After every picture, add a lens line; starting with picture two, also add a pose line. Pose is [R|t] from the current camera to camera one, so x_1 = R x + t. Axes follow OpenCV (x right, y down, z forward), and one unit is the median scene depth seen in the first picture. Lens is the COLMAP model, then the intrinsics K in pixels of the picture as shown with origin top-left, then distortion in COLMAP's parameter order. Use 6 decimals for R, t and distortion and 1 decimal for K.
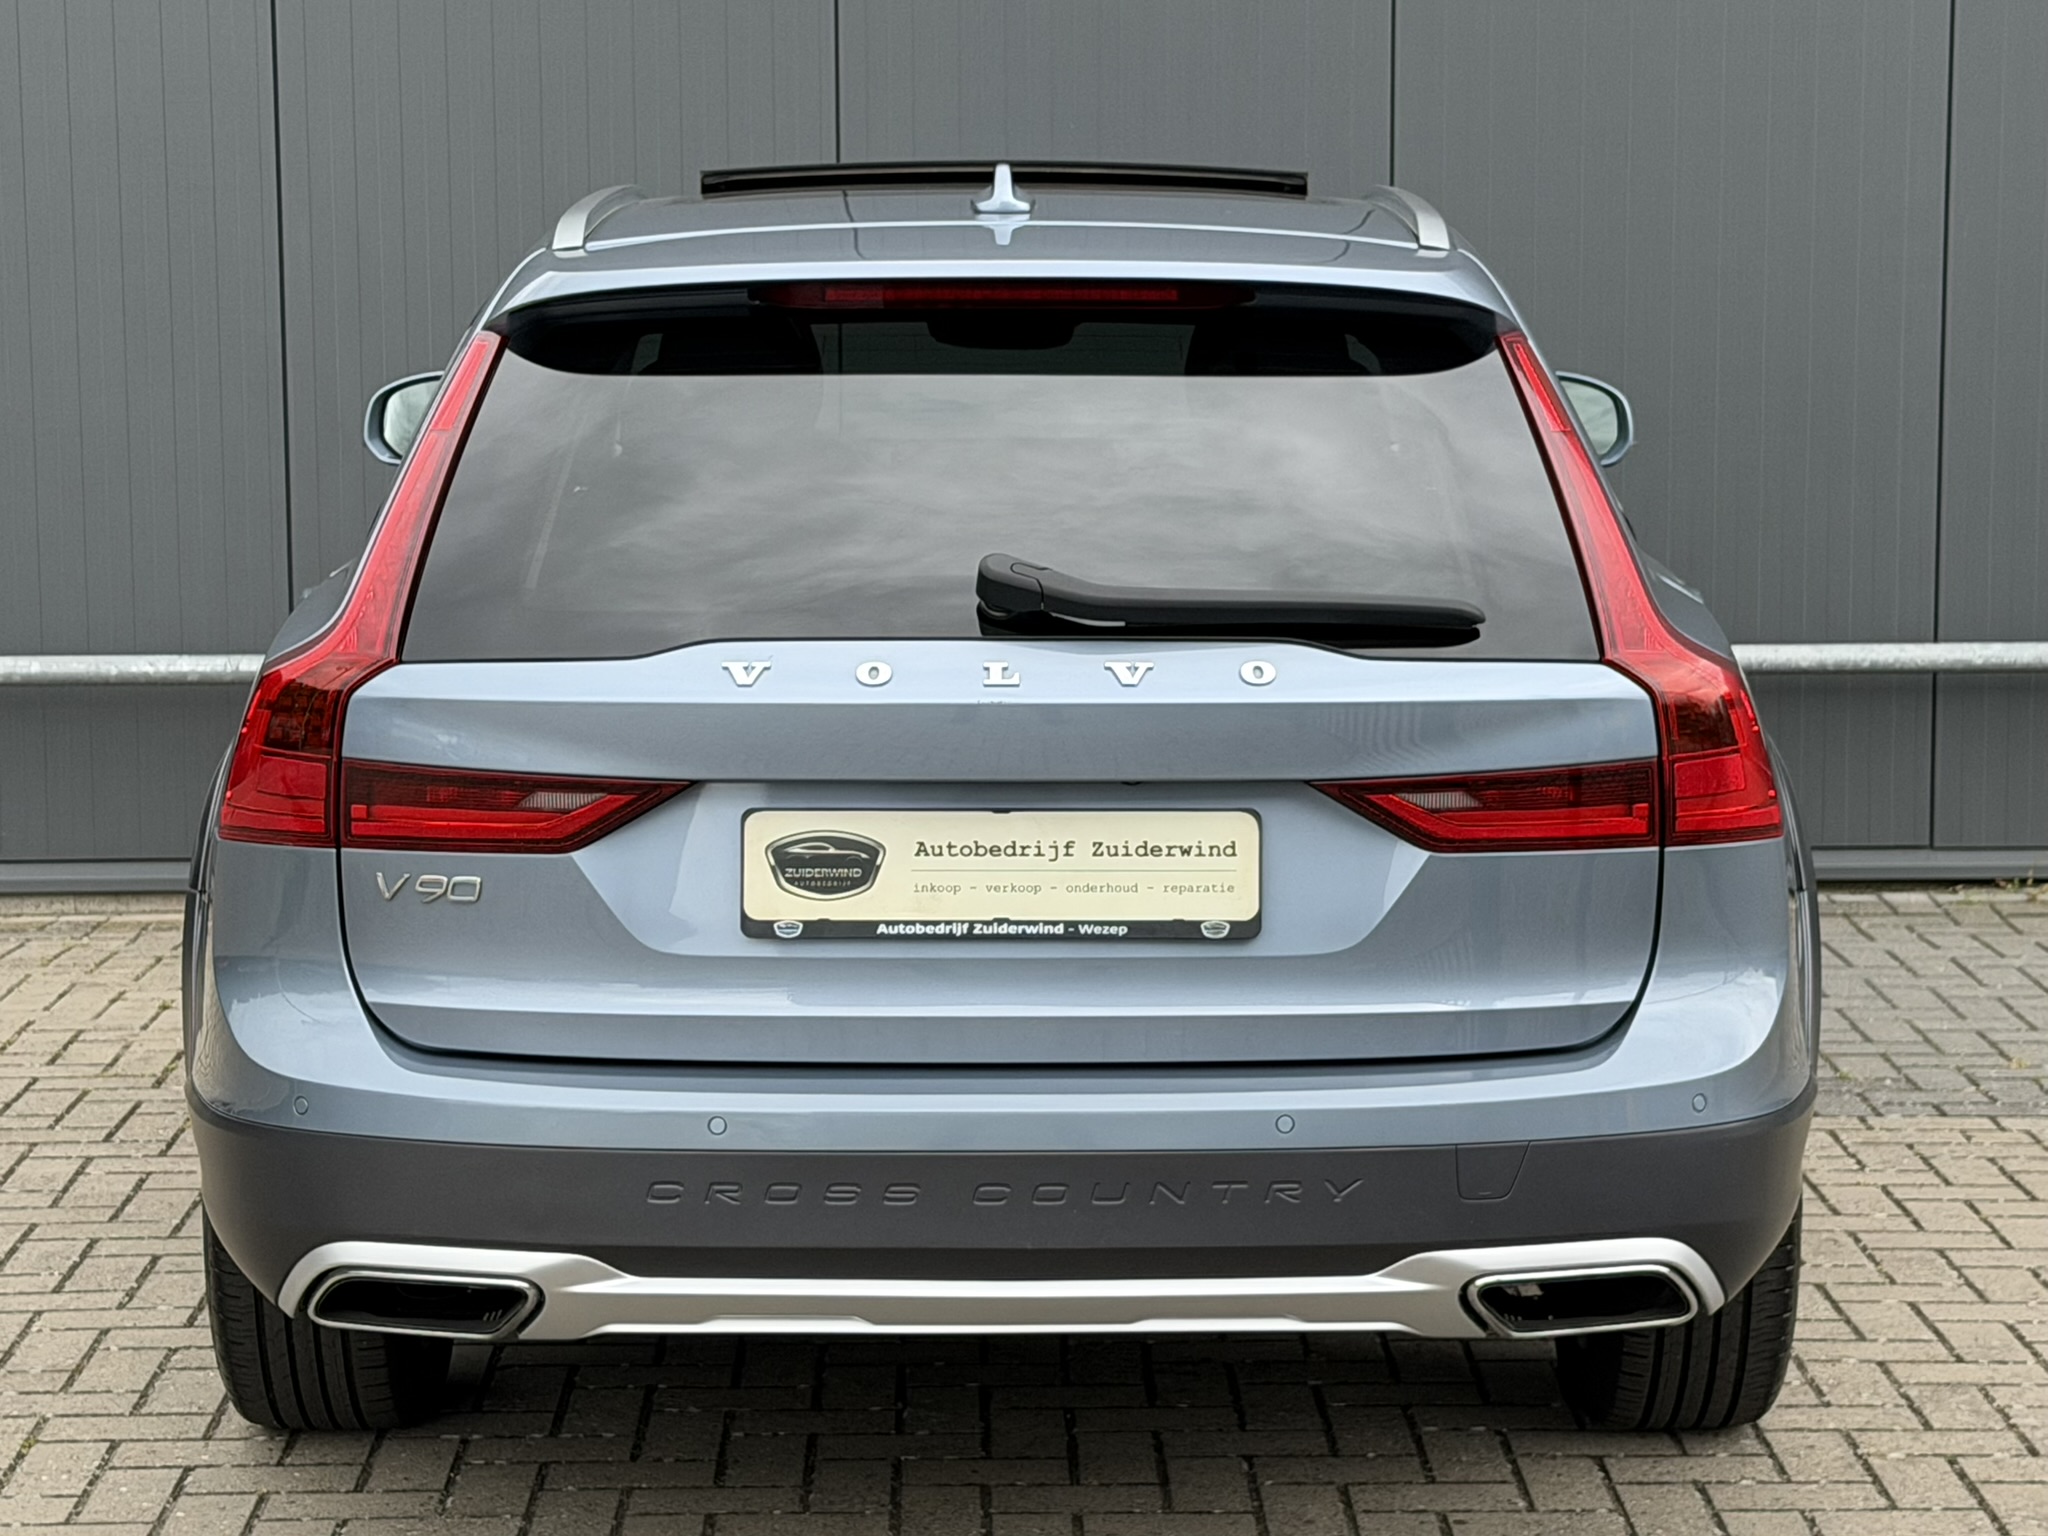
lens RADIAL K [[4483.5, 0, 1024.0], [0, 4483.5, 768.0], [0, 0, 1]] dist [0.008280, 0.191229]
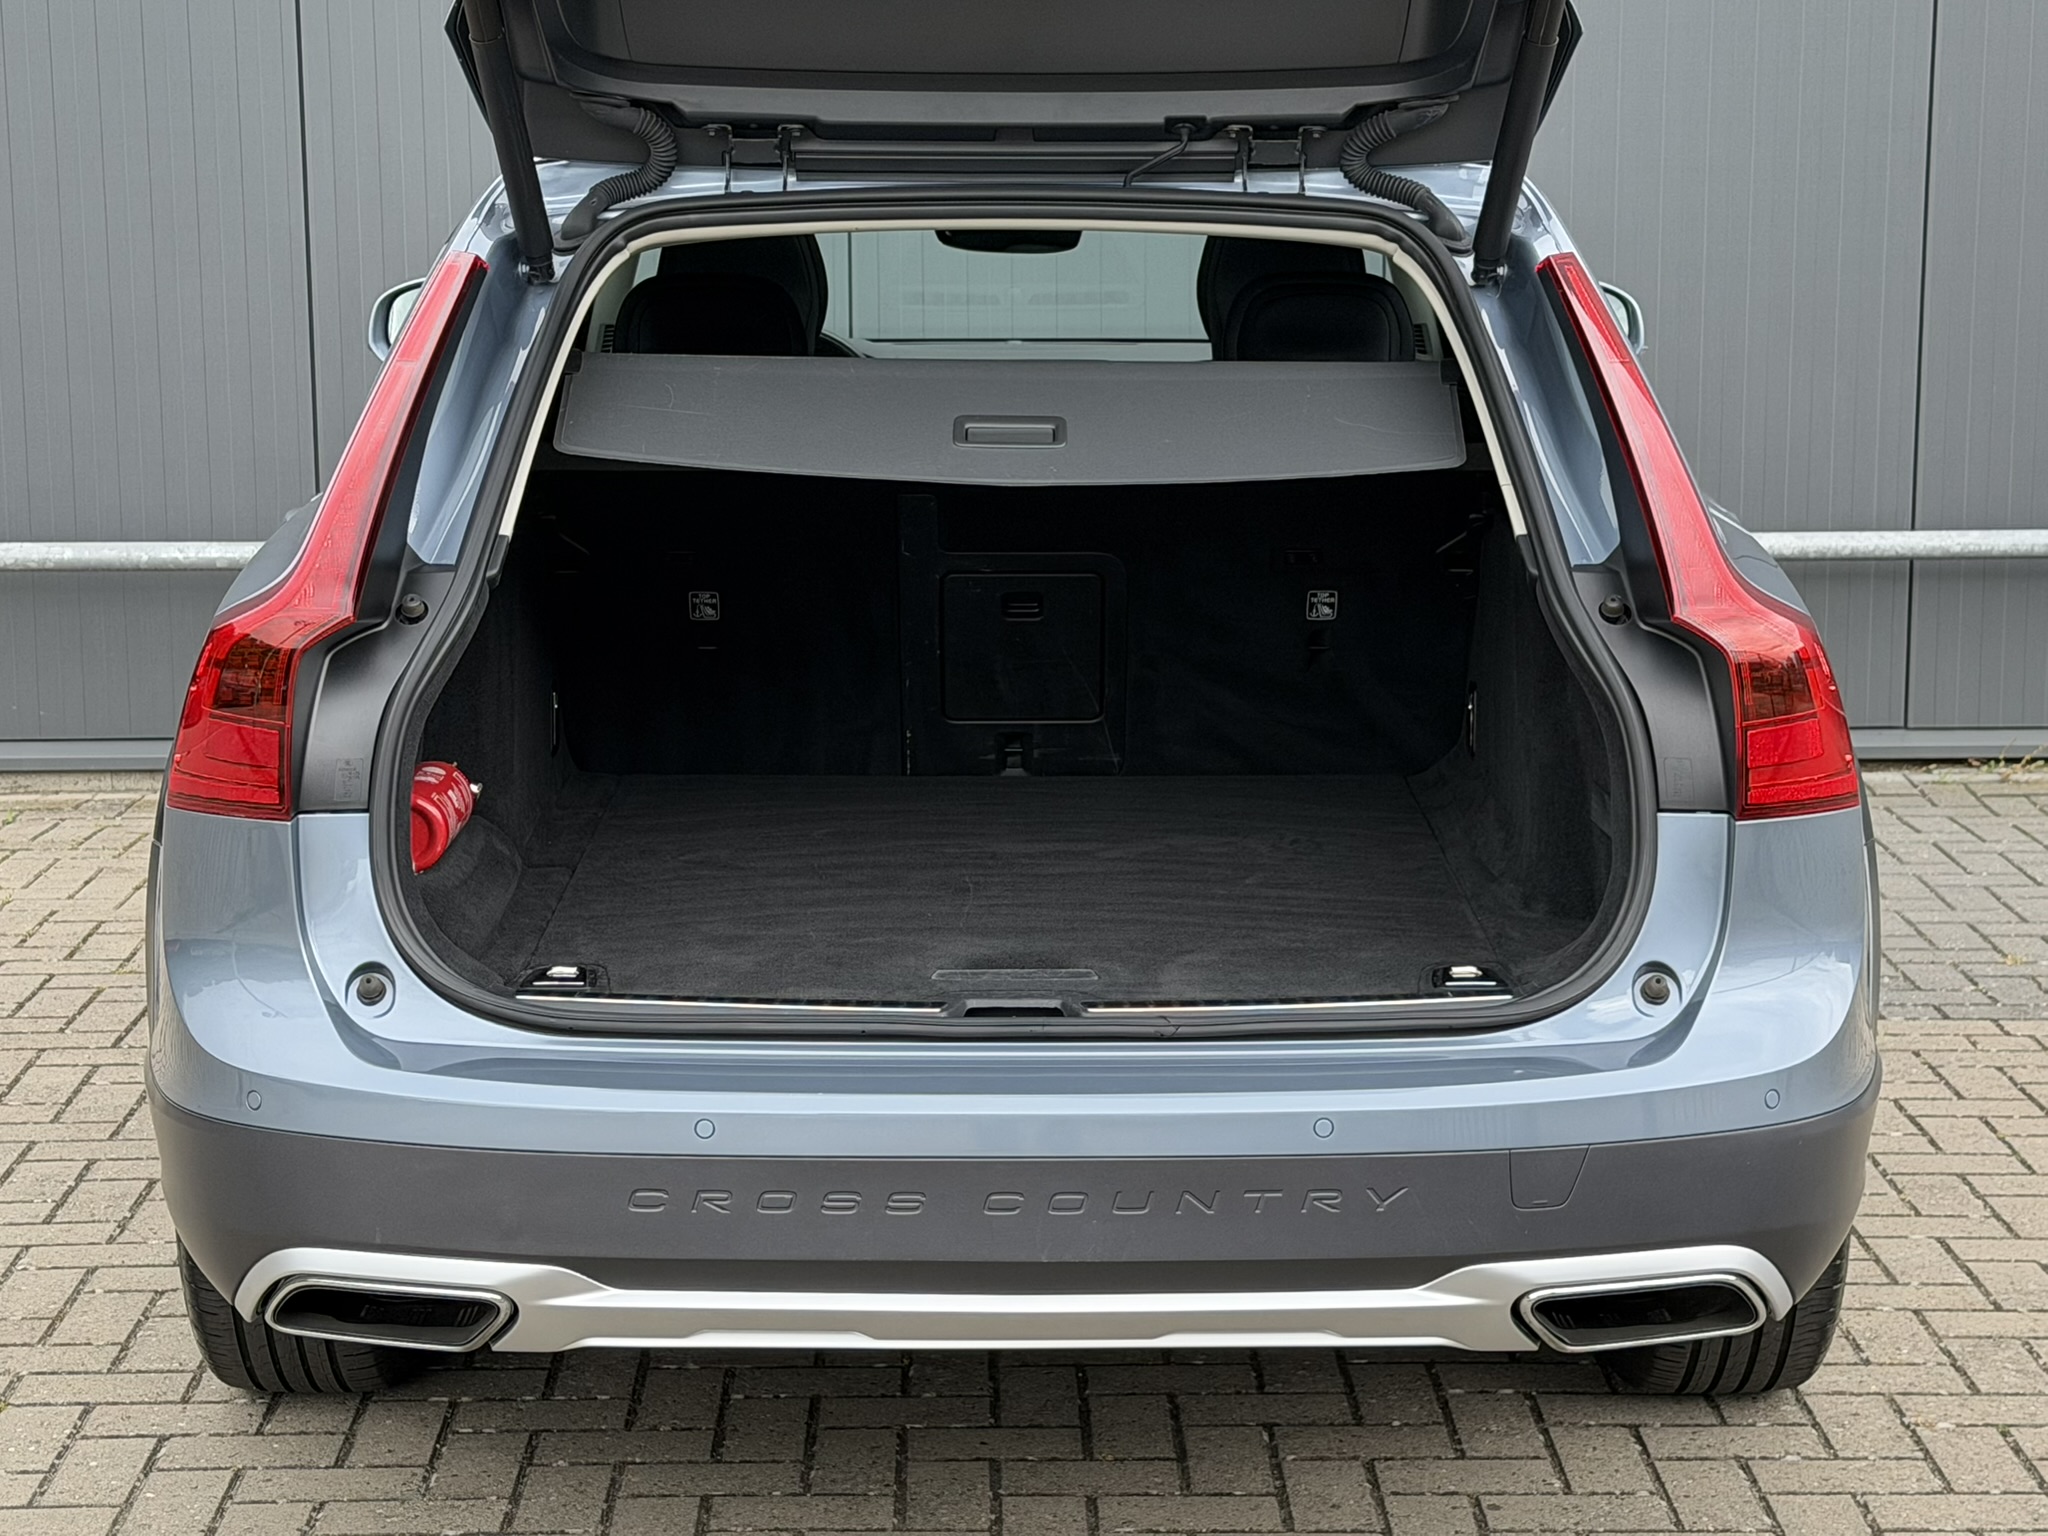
lens RADIAL K [[3908.6, 0, 1024.0], [0, 3908.6, 768.0], [0, 0, 1]] dist [0.042261, 0.128006]
pose [[1.000000, -0.000034, 0.000955, -0.003073], [-0.000010, 0.998933, 0.046193, -0.025358], [-0.000956, -0.046193, 0.998932, 0.167822]]
